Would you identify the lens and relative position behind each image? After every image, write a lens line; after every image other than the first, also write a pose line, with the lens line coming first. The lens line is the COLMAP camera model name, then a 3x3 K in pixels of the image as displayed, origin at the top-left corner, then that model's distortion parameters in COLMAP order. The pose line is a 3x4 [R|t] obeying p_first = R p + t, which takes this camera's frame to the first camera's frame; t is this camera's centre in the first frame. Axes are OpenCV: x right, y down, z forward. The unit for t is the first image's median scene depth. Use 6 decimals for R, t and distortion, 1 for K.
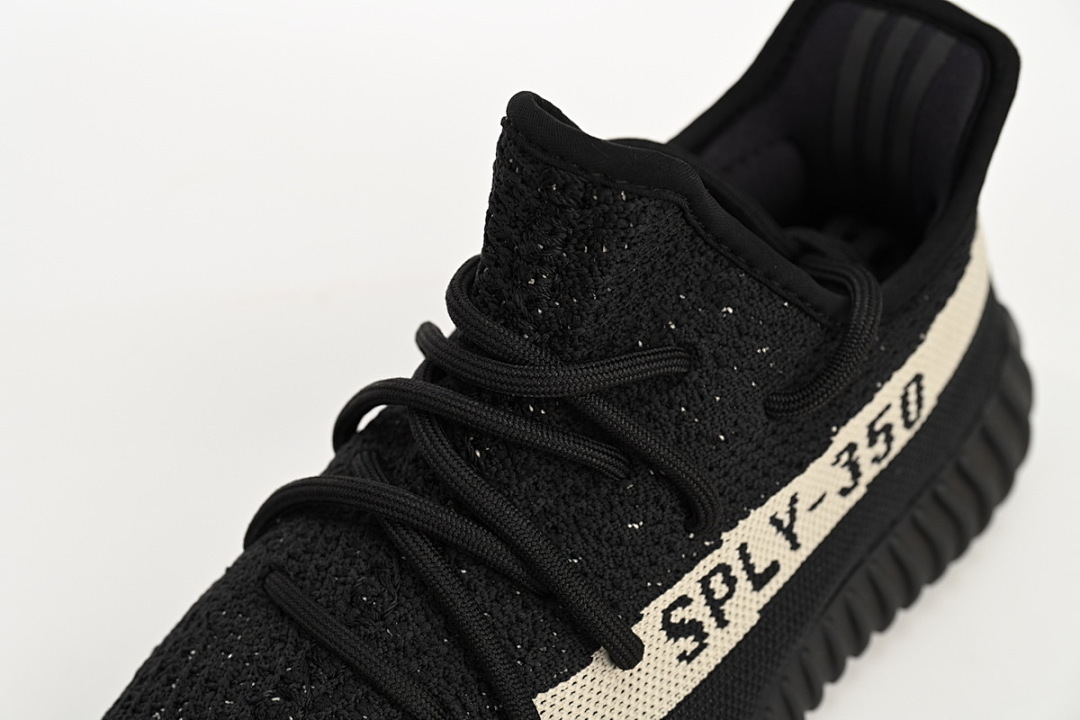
lens RADIAL K [[1987.0, 0, 538.6], [0, 1987.0, 360.3], [0, 0, 1]] dist [-0.025902, 0.000000]
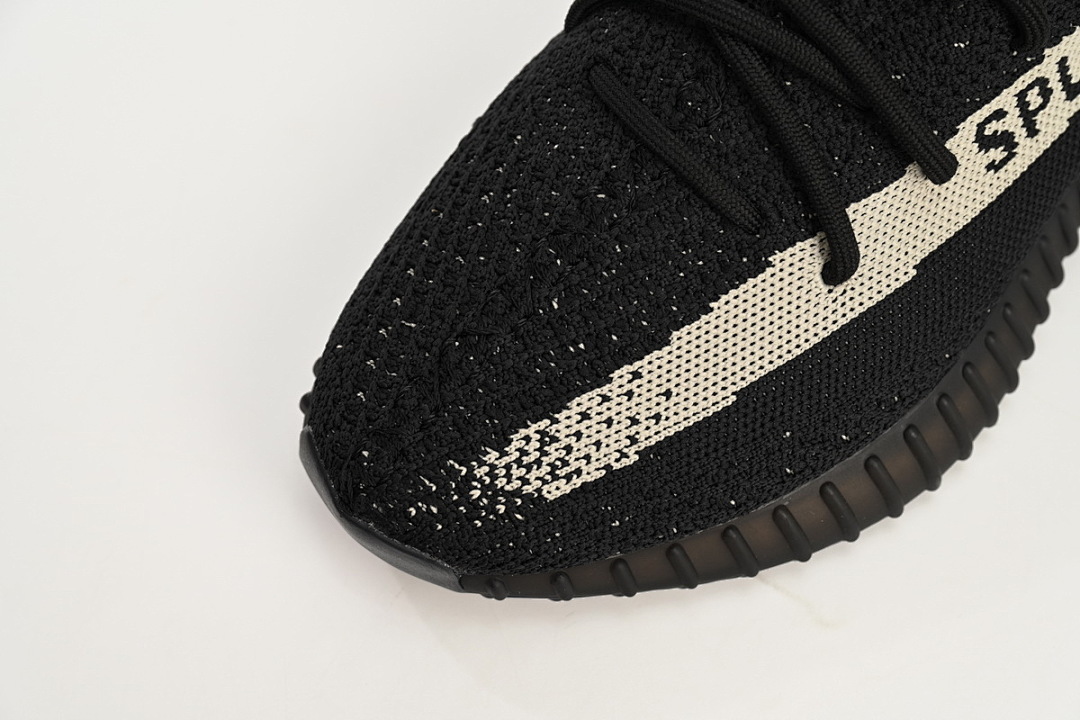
lens RADIAL K [[1987.0, 0, 541.1], [0, 1987.0, 360.0], [0, 0, 1]] dist [-0.025902, 0.000000]
pose [[0.994108, 0.069108, -0.083505, -0.068292], [-0.033198, 0.927490, 0.372370, -0.136066], [0.103183, -0.367404, 0.924320, -0.008554]]
